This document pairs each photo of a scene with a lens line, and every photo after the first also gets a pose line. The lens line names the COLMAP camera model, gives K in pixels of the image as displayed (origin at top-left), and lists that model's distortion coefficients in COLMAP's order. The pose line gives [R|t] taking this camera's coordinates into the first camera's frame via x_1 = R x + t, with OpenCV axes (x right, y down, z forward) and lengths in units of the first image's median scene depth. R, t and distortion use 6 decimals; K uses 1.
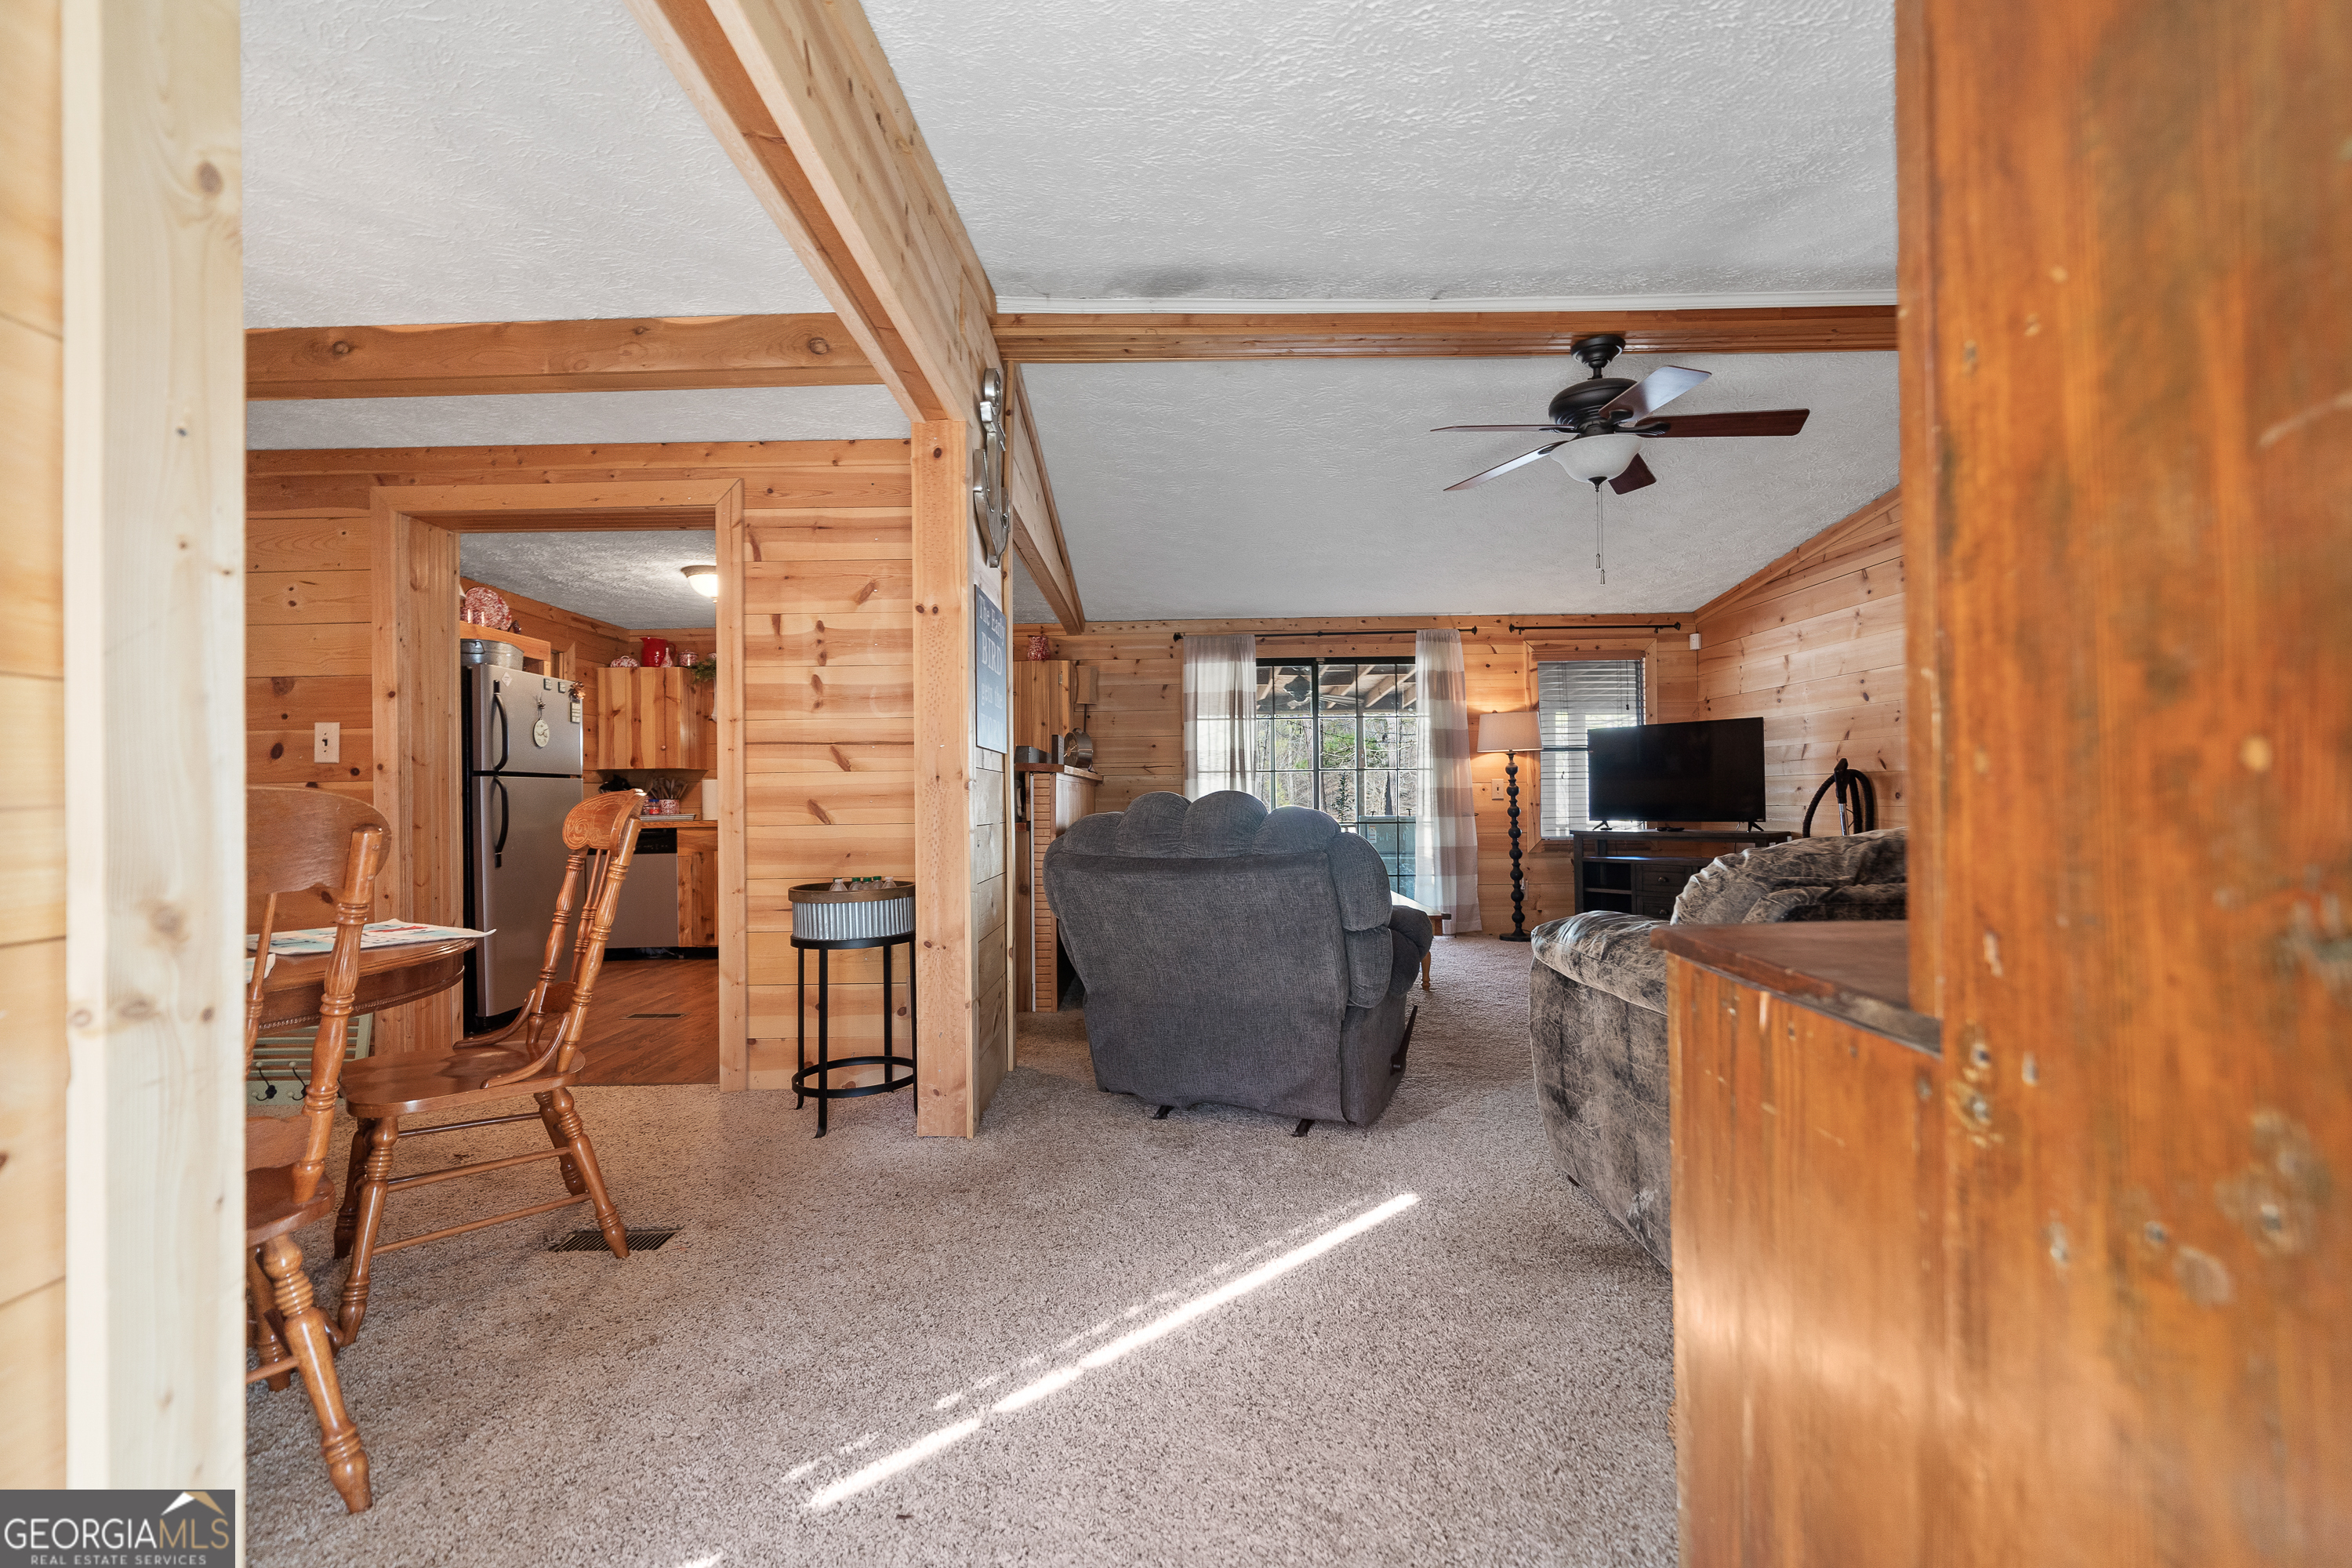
lens RADIAL K [[995.9, 0, 1171.8], [0, 995.9, 791.7], [0, 0, 1]] dist [0.004430, 0.000249]
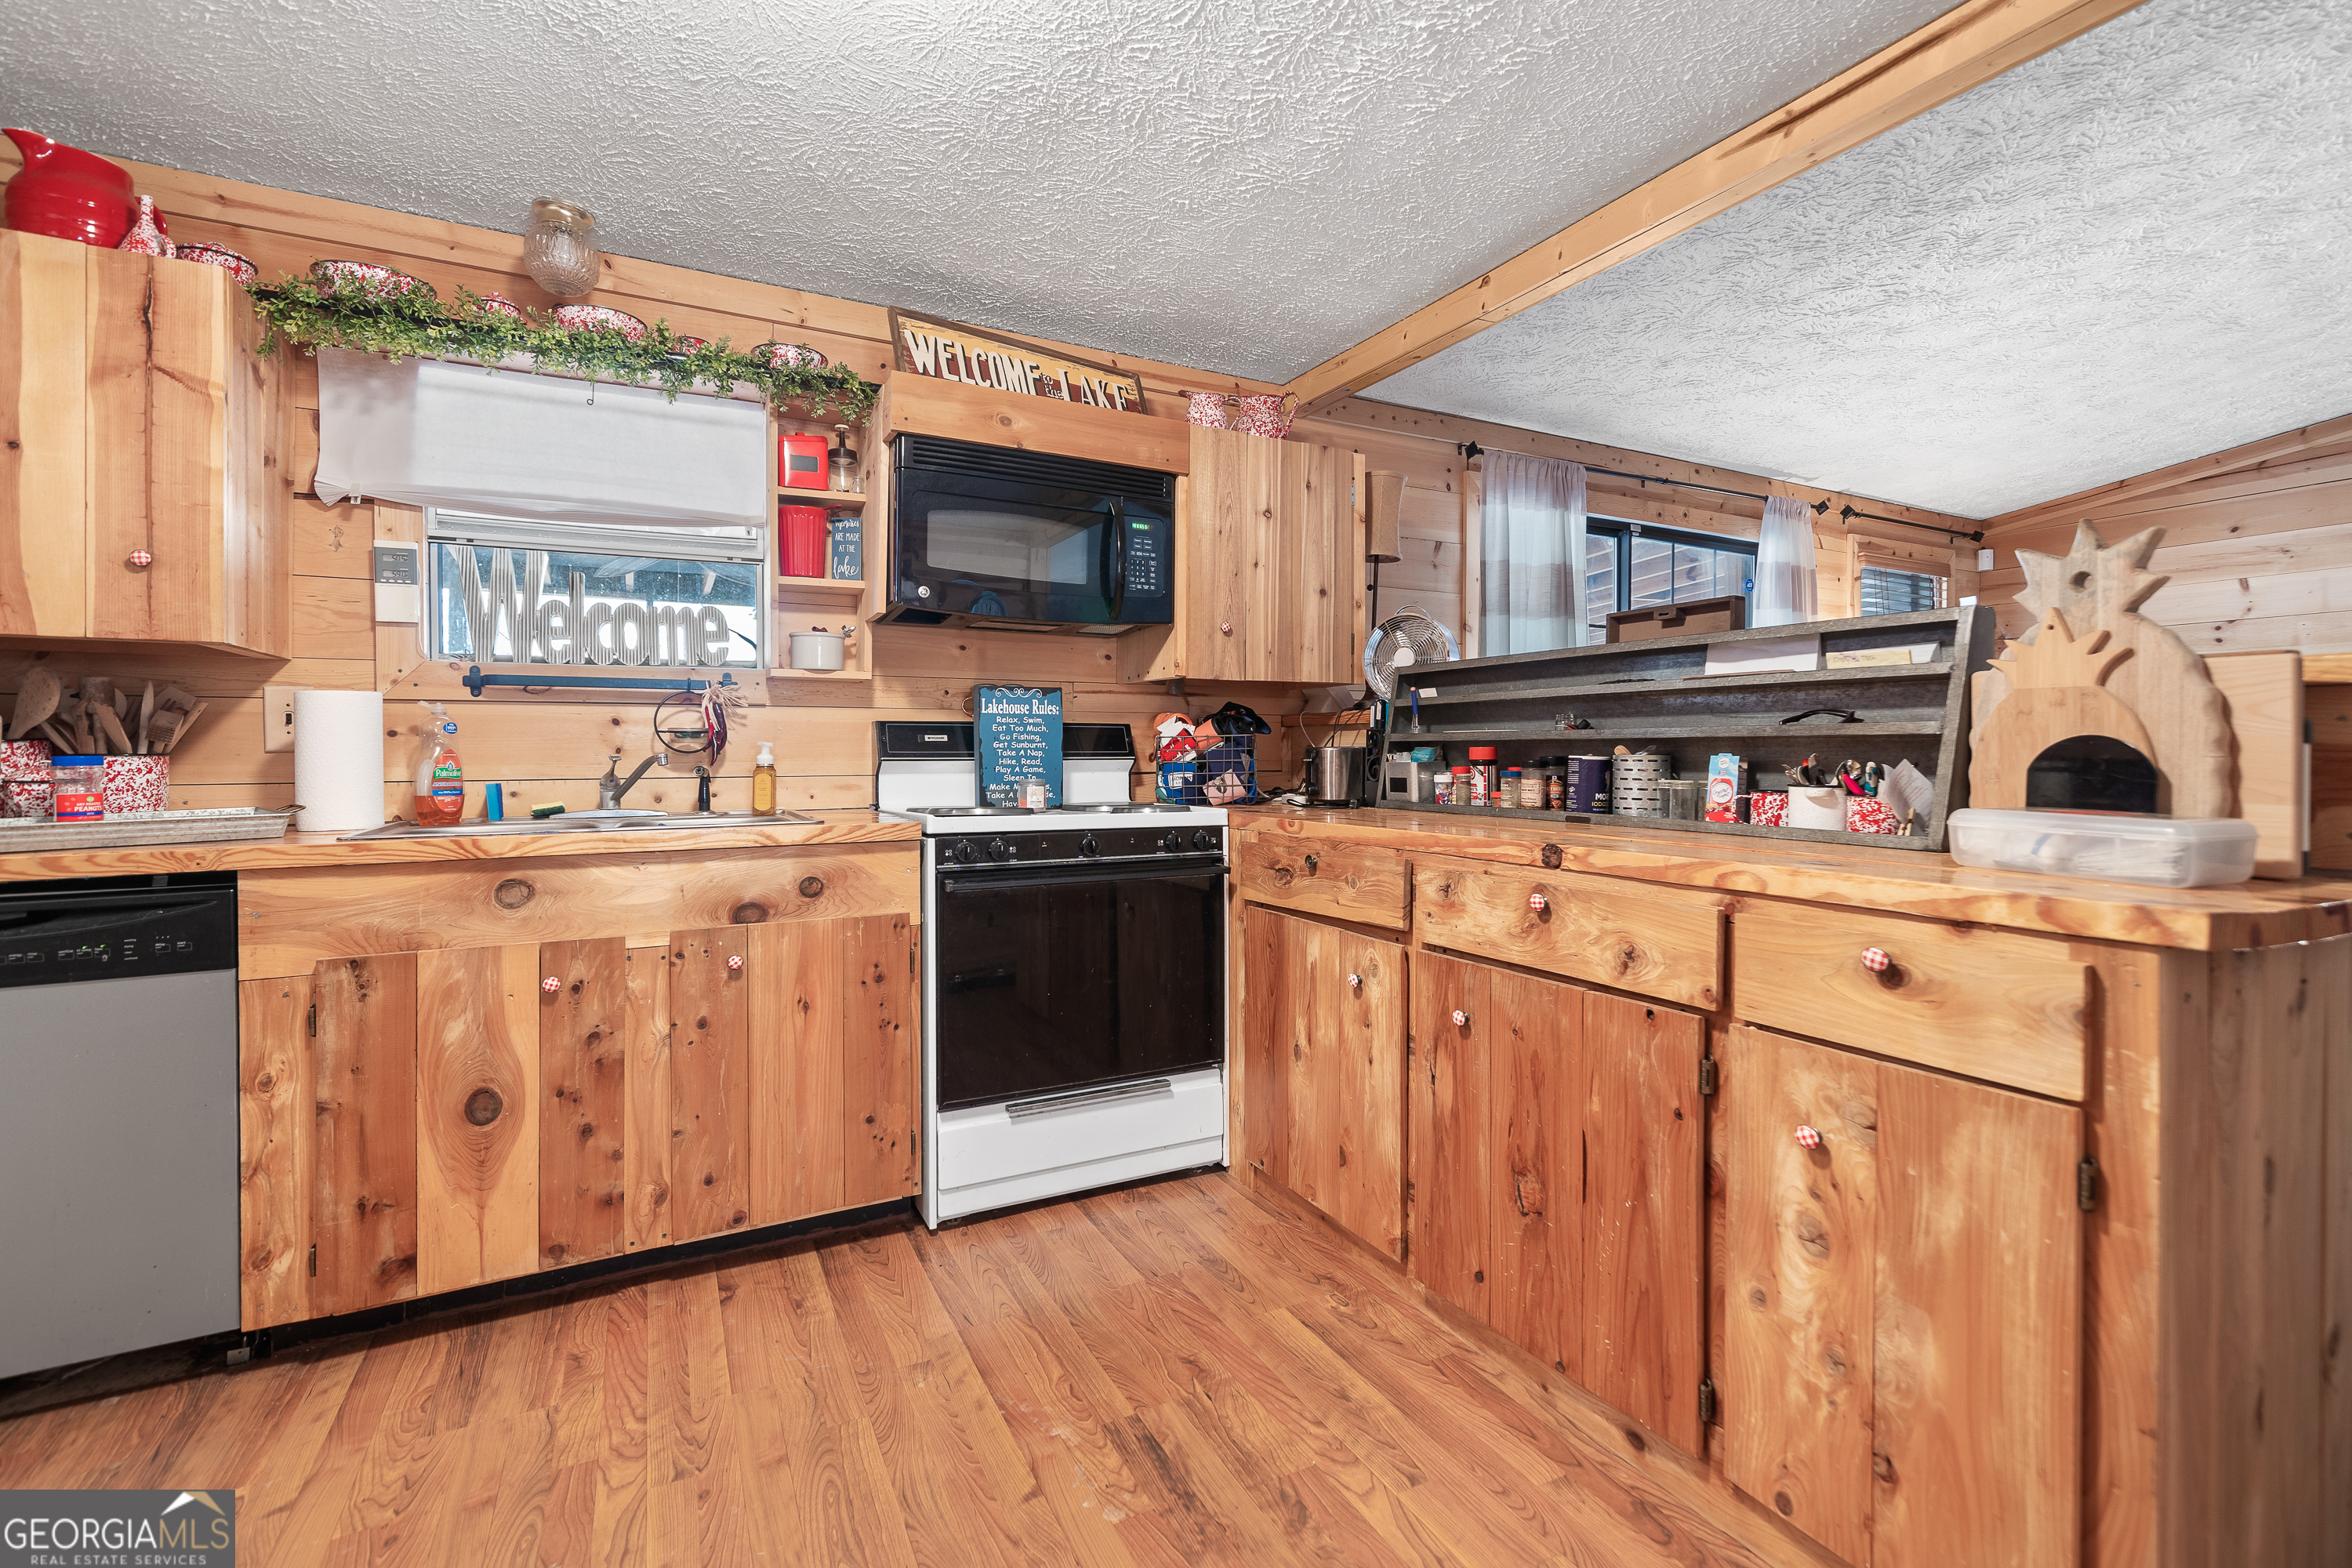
lens RADIAL K [[995.9, 0, 1163.4], [0, 995.9, 748.7], [0, 0, 1]] dist [0.004430, 0.000249]
pose [[0.895325, 0.014832, 0.445166, -0.372434], [-0.019580, 0.999790, 0.006068, -0.001050], [-0.444983, -0.014149, 0.895427, 0.621414]]
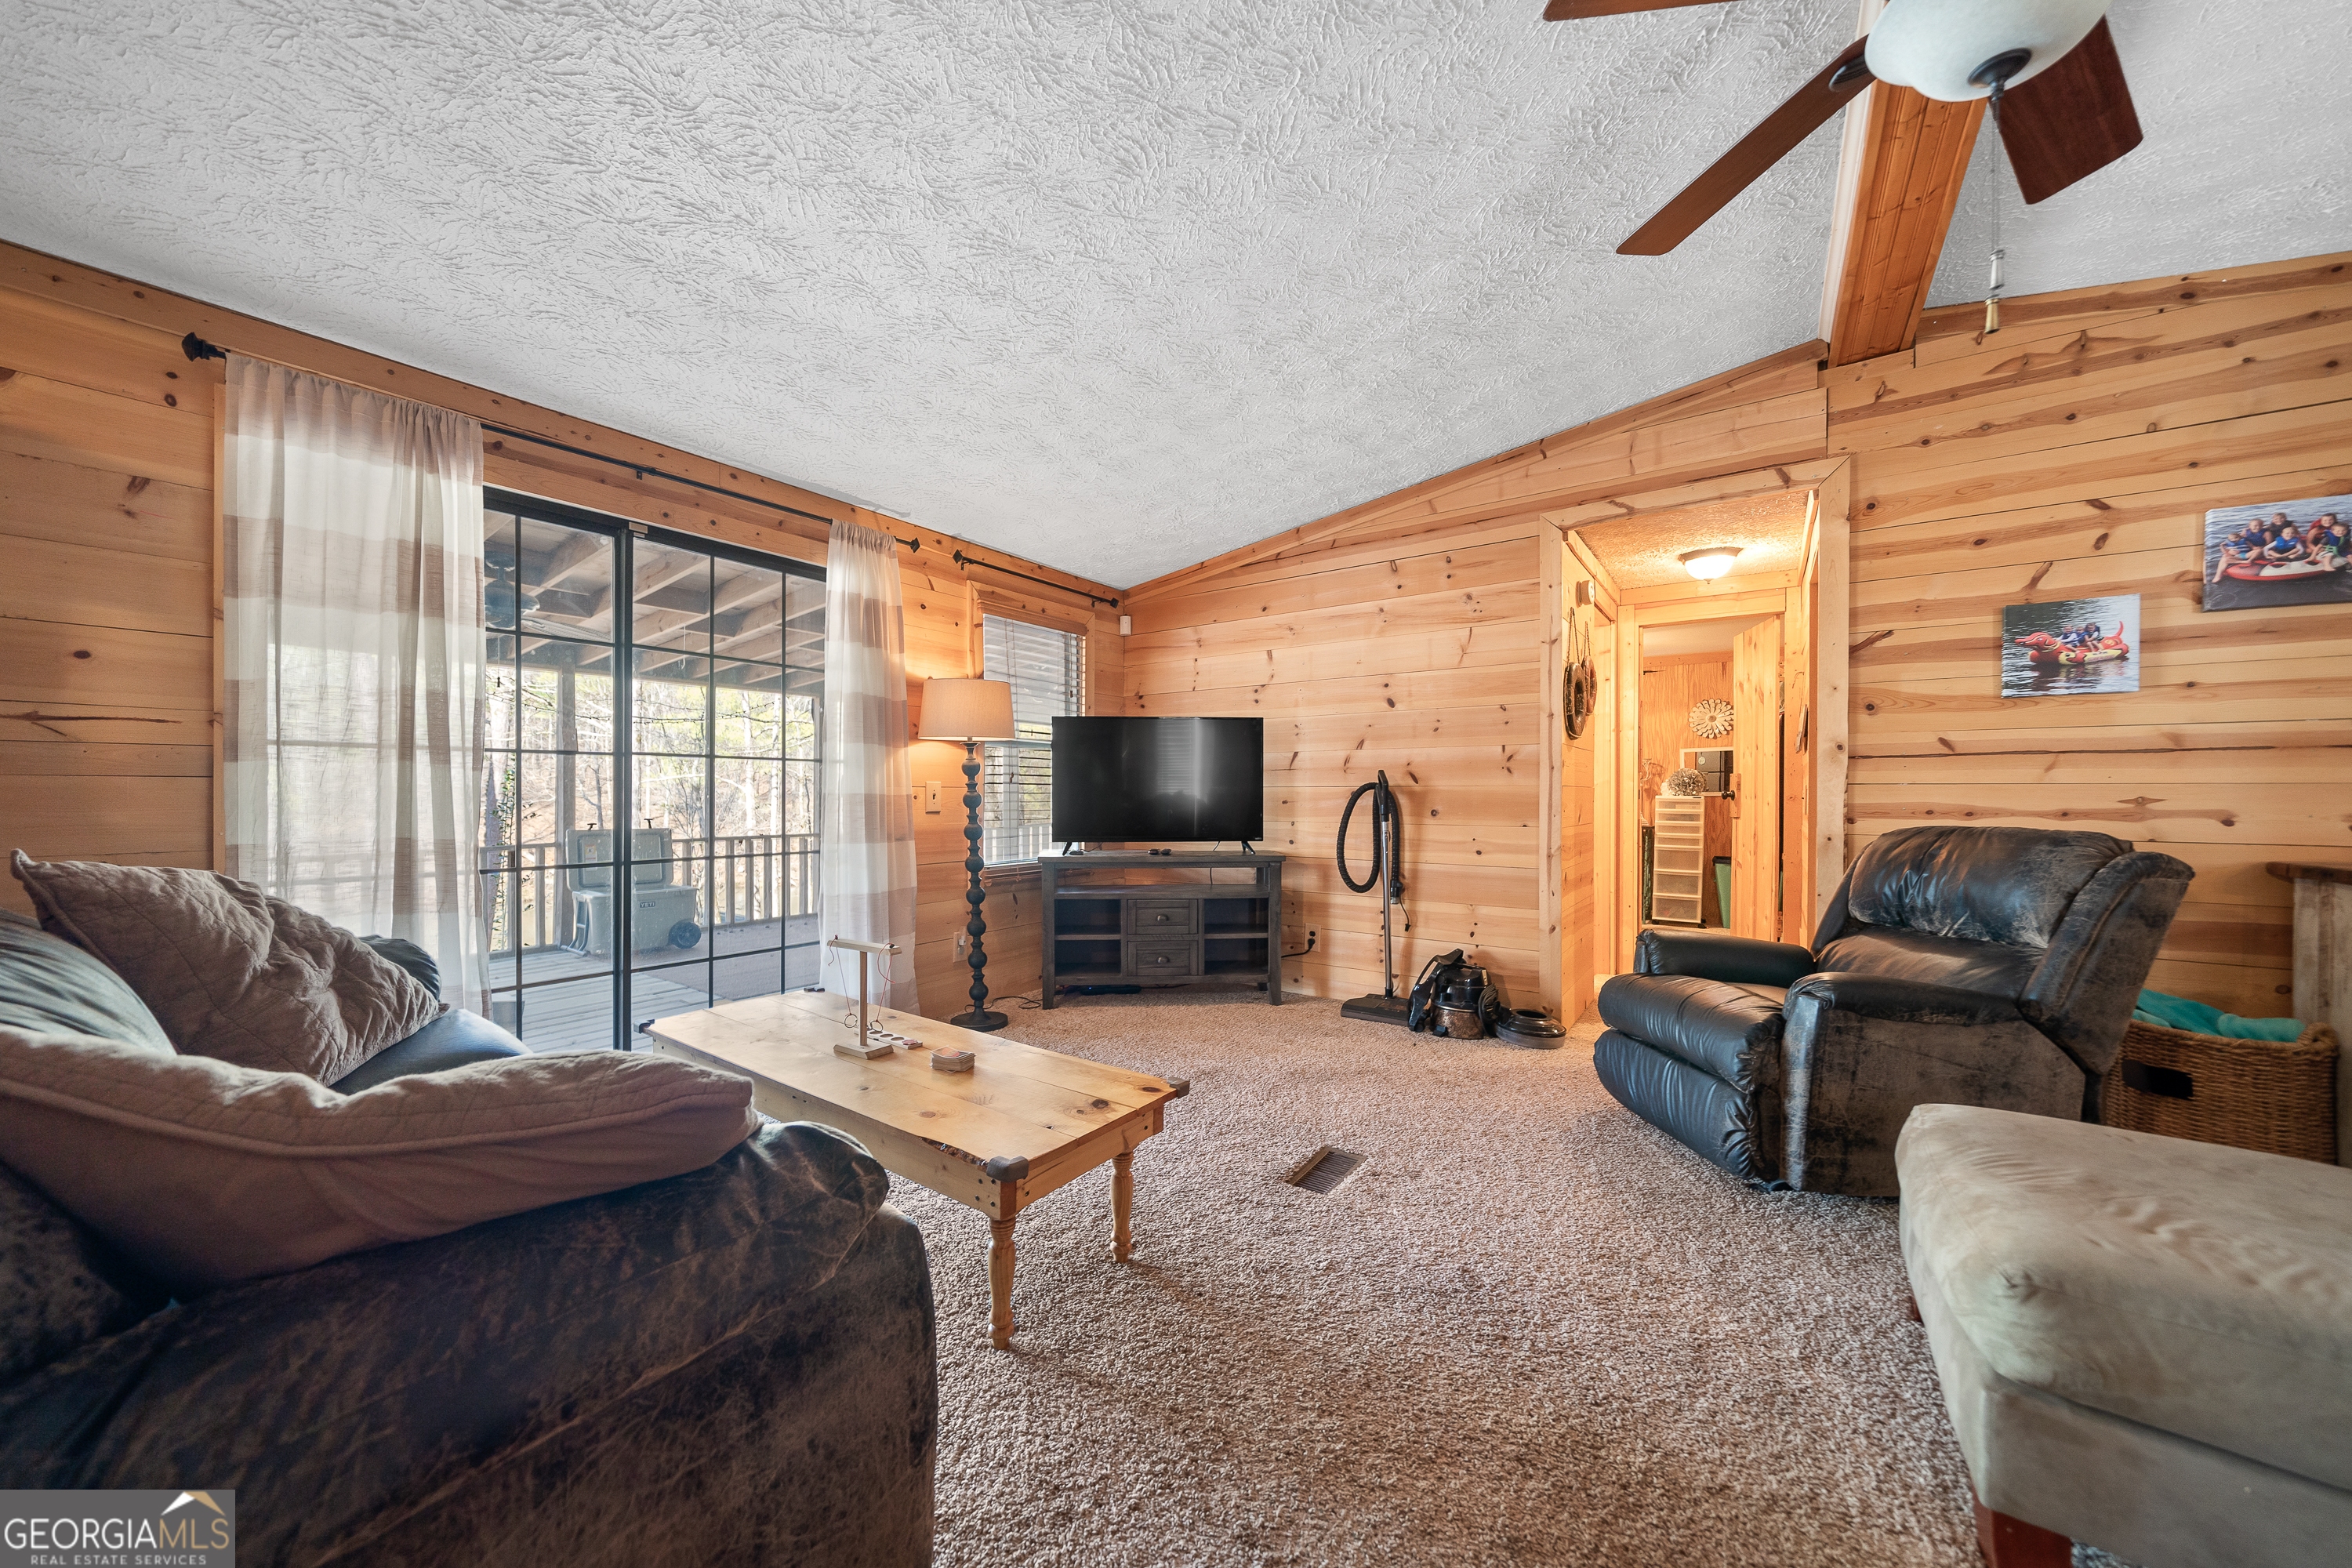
lens RADIAL K [[824.0, 0, 1154.1], [0, 824.0, 793.3], [0, 0, 1]] dist [-0.003738, -0.000412]
pose [[0.599570, 0.012745, 0.800221, -0.020930], [-0.017043, 0.999850, -0.003154, -0.005820], [-0.800141, -0.011747, 0.599697, 0.577490]]
